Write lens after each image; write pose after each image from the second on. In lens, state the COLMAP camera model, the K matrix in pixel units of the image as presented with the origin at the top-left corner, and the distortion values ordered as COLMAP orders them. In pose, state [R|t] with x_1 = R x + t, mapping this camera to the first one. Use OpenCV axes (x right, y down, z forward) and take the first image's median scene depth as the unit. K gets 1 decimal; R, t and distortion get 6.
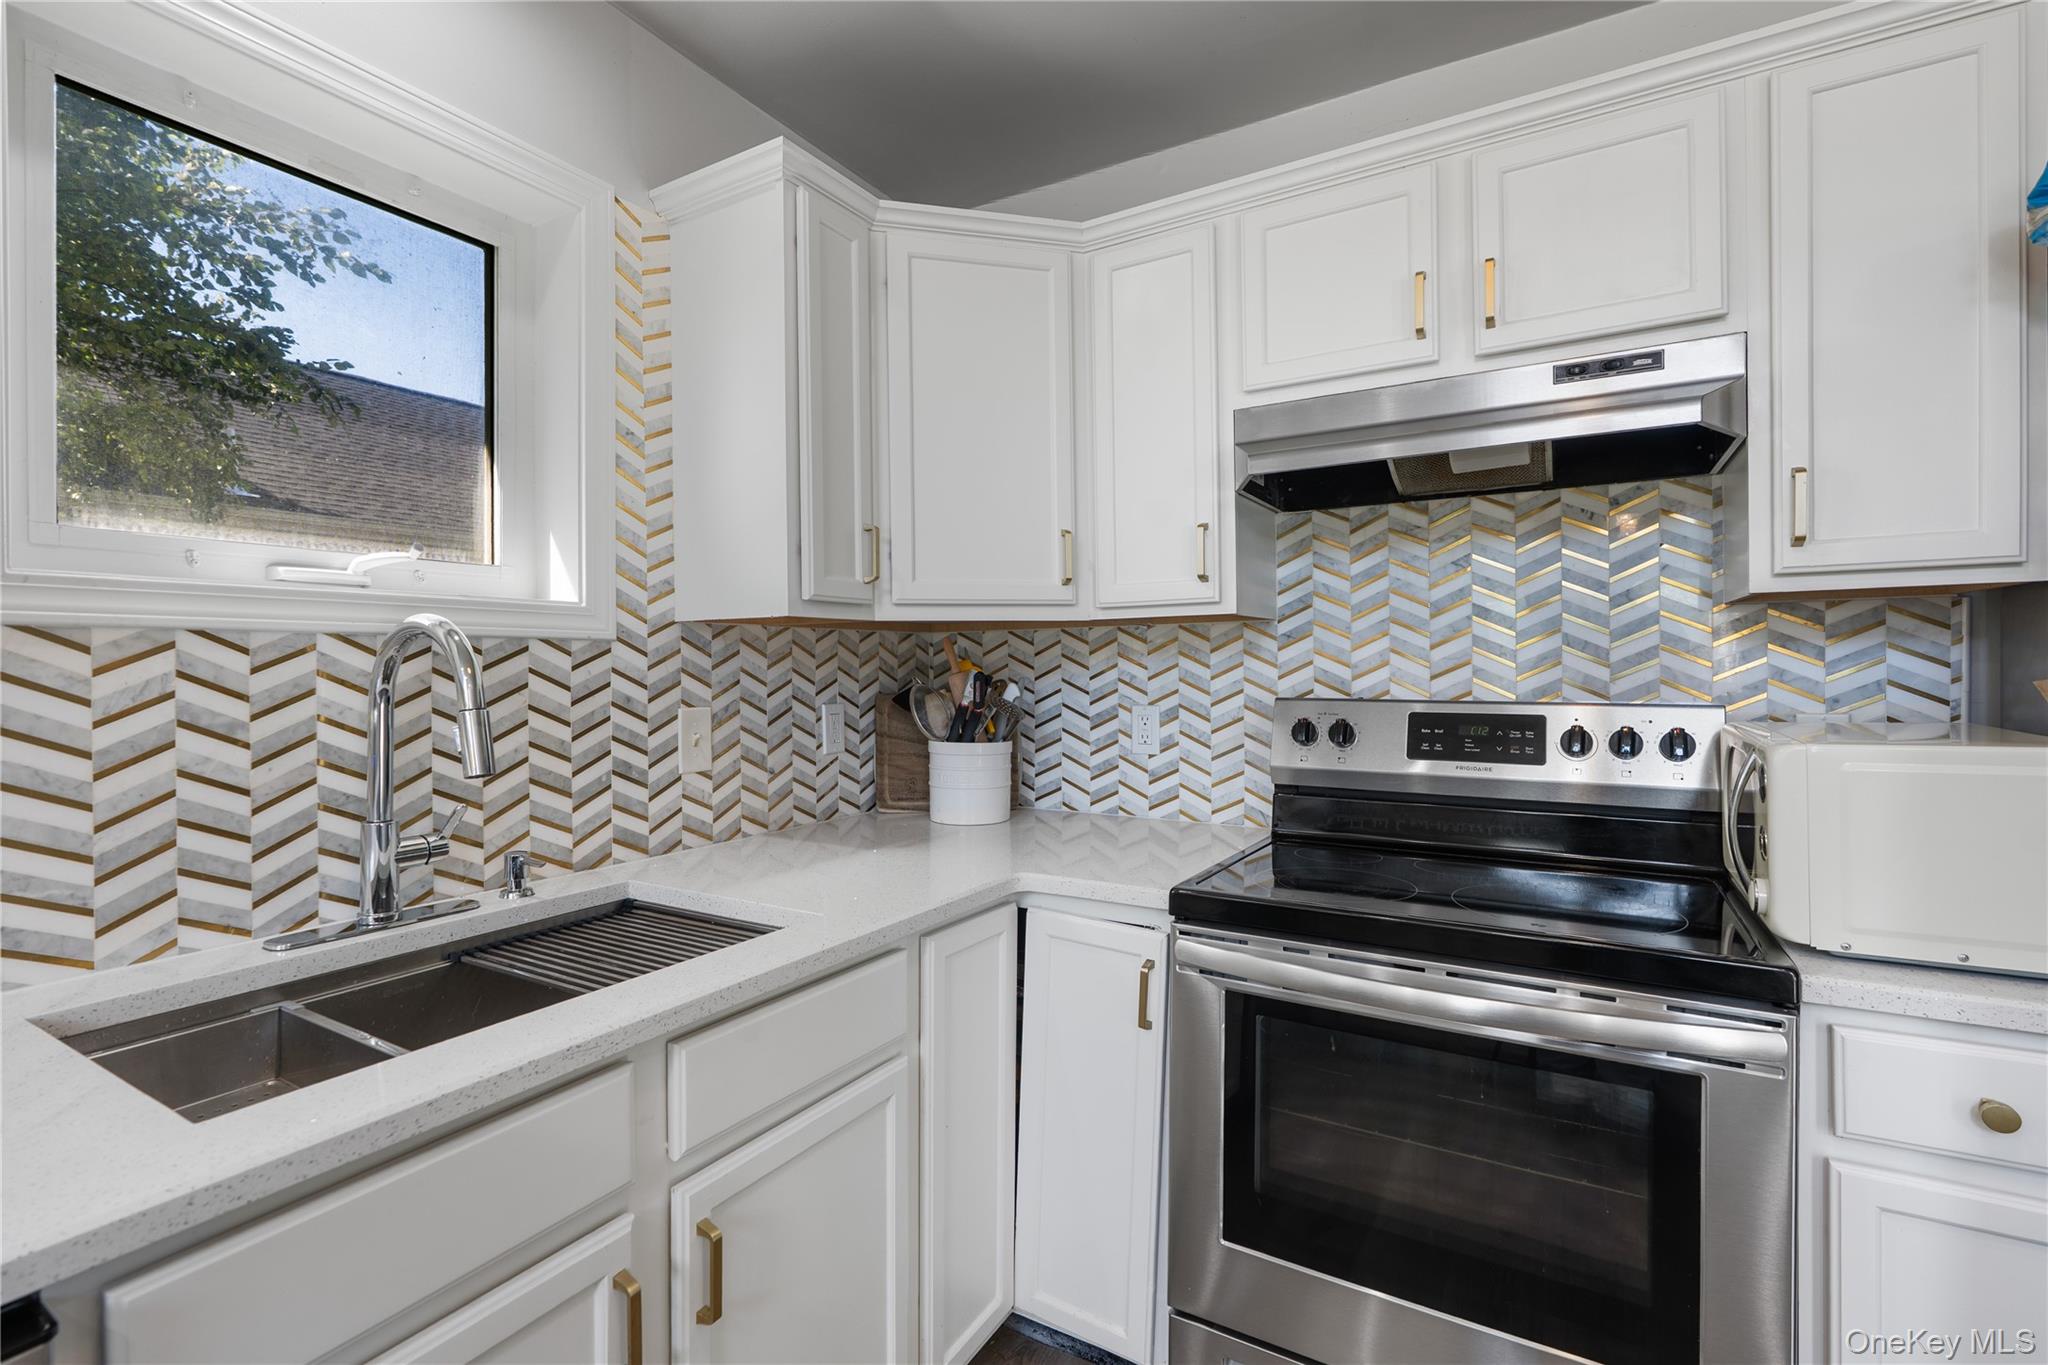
lens RADIAL K [[930.1, 0, 1014.6], [0, 930.1, 671.8], [0, 0, 1]] dist [-0.004761, 0.000122]
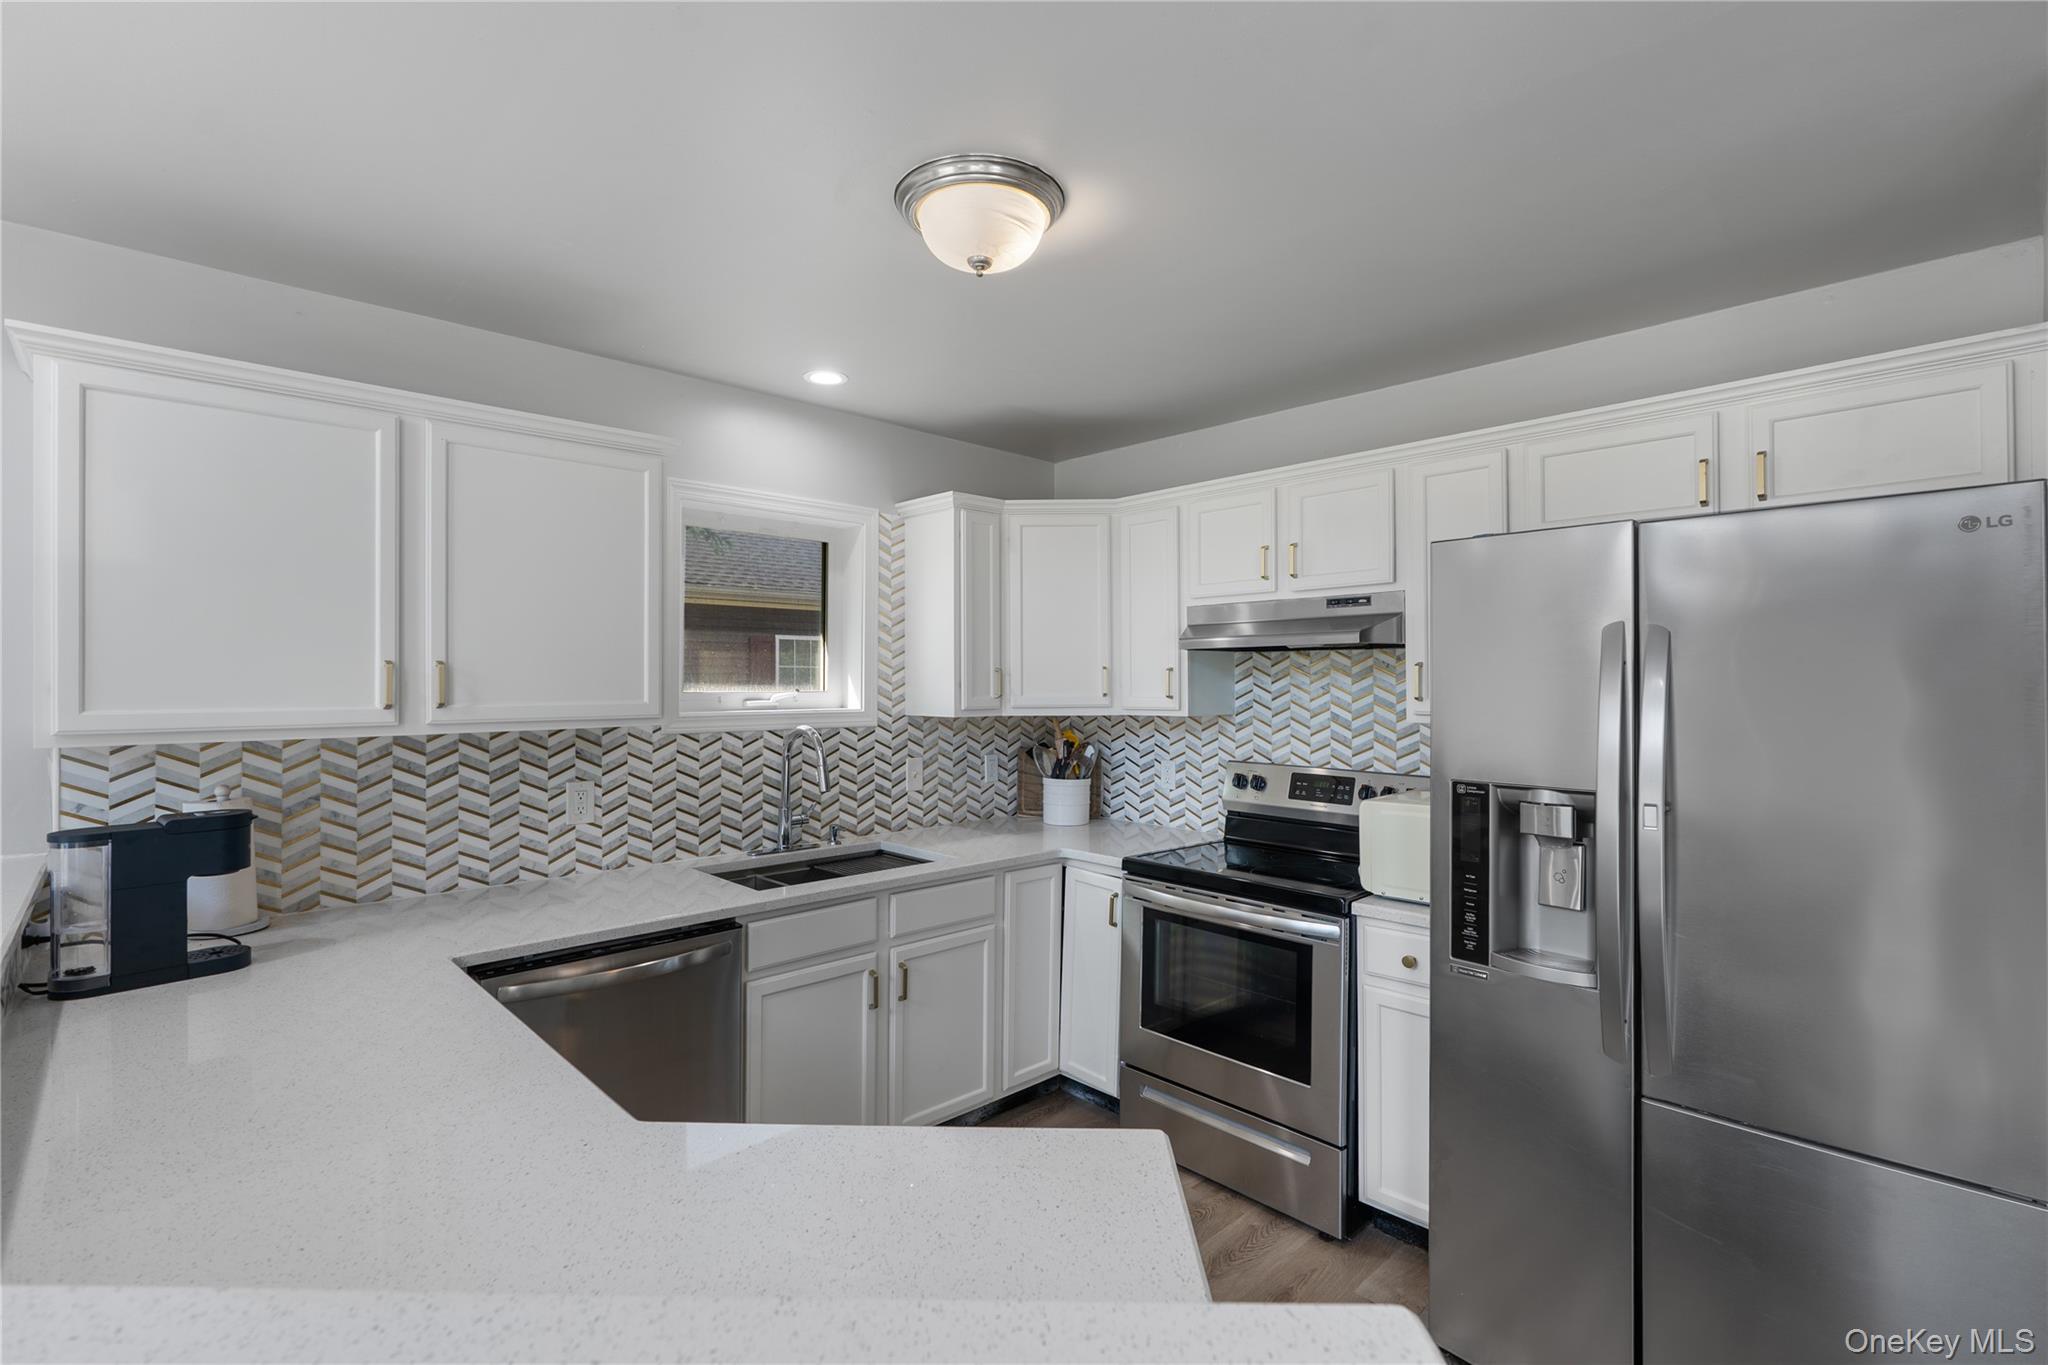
lens RADIAL K [[930.1, 0, 1020.8], [0, 930.1, 678.2], [0, 0, 1]] dist [-0.004761, 0.000122]
pose [[0.964130, 0.007383, -0.265327, 0.444553], [-0.009539, 0.999931, -0.006839, -0.134041], [0.265258, 0.009124, 0.964134, -0.949270]]
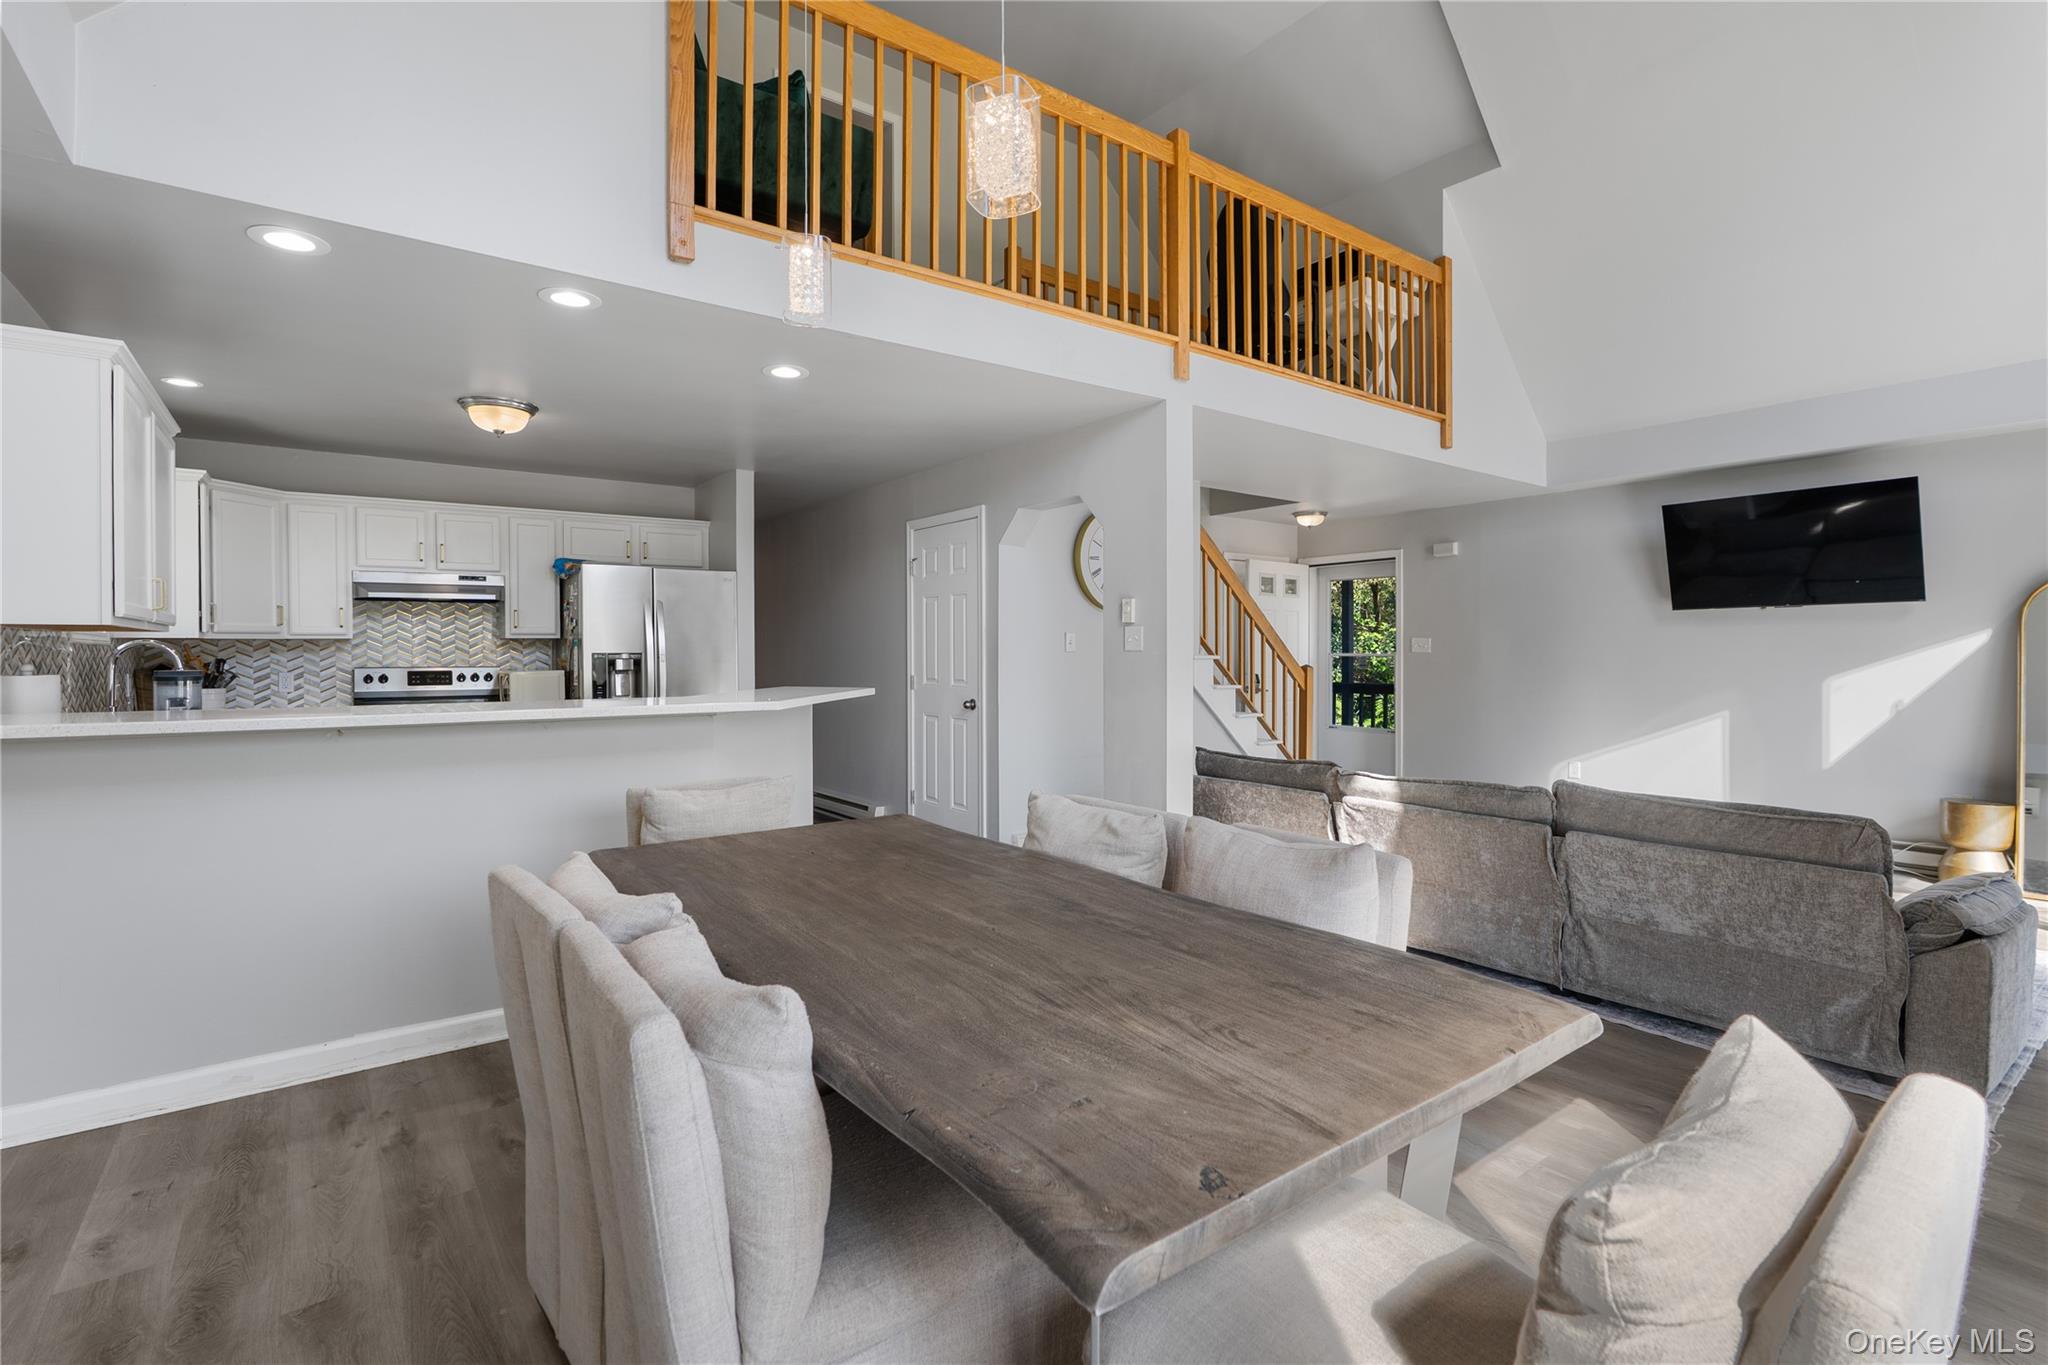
lens RADIAL K [[930.1, 0, 1003.5], [0, 930.1, 661.6], [0, 0, 1]] dist [-0.004761, 0.000122]
pose [[0.385422, -0.007897, 0.922706, -1.862925], [0.007656, 0.999956, 0.005360, 0.012269], [-0.922708, 0.004999, 0.385466, -2.265737]]
